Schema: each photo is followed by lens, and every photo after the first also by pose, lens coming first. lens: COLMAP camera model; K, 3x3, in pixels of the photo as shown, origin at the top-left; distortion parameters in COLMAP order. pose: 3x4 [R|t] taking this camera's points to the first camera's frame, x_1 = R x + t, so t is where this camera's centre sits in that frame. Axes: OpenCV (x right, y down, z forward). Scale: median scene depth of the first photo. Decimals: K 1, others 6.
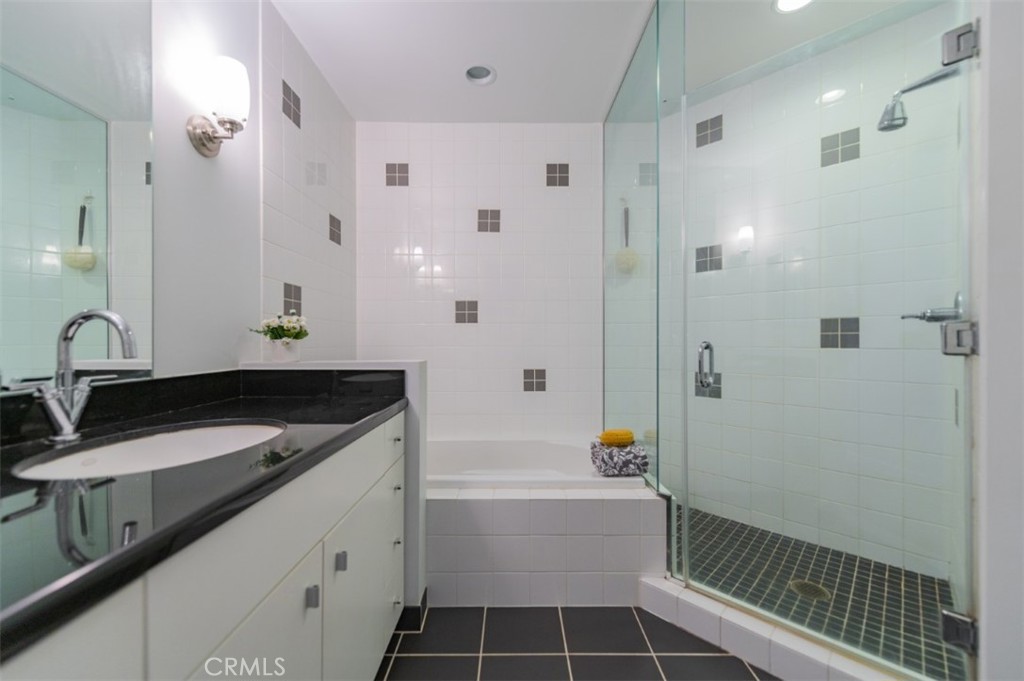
lens RADIAL K [[407.5, 0, 517.8], [0, 407.5, 336.9], [0, 0, 1]] dist [0.015632, -0.003268]
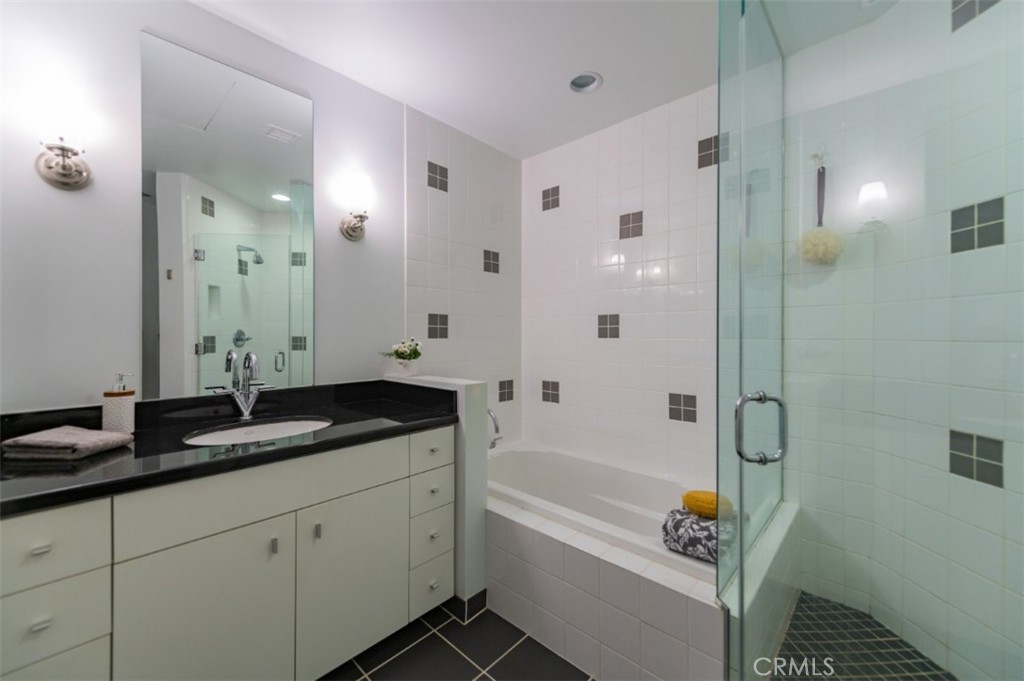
lens RADIAL K [[407.5, 0, 507.1], [0, 407.5, 331.4], [0, 0, 1]] dist [0.015632, -0.003268]
pose [[0.717914, -0.005473, -0.696110, 0.541426], [0.005956, 0.999981, -0.001719, -0.072509], [0.696106, -0.002912, 0.717933, 0.229693]]
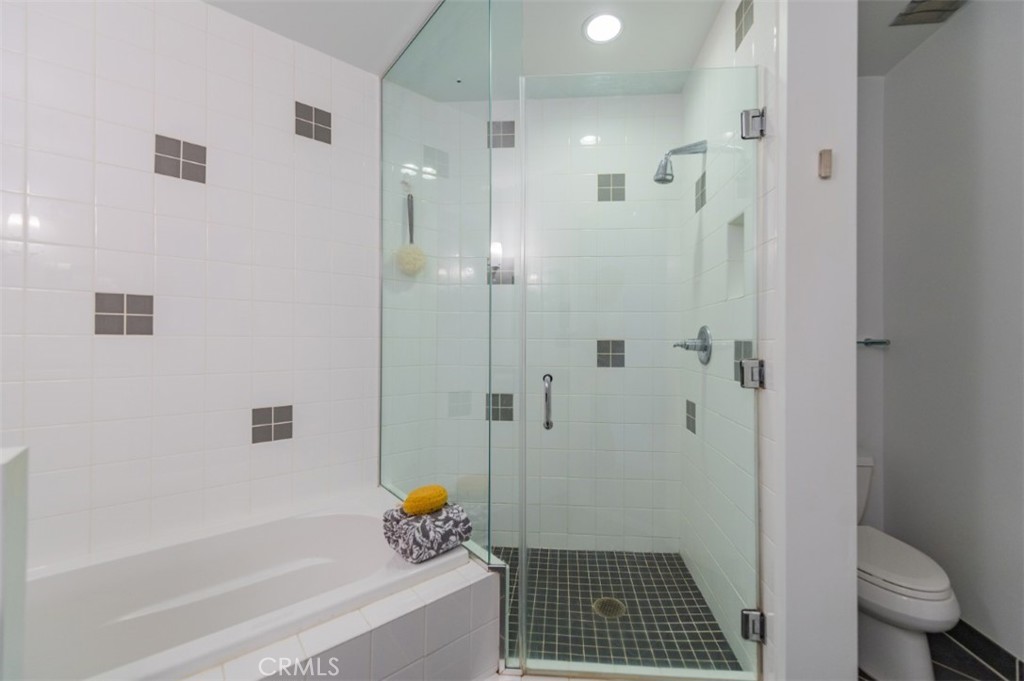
lens RADIAL K [[407.5, 0, 539.5], [0, 407.5, 338.1], [0, 0, 1]] dist [0.015632, -0.003268]
pose [[0.757327, 0.010222, 0.652956, -0.096810], [-0.015407, 0.999879, 0.002217, -0.057703], [-0.652854, -0.011739, 0.757393, 0.324548]]
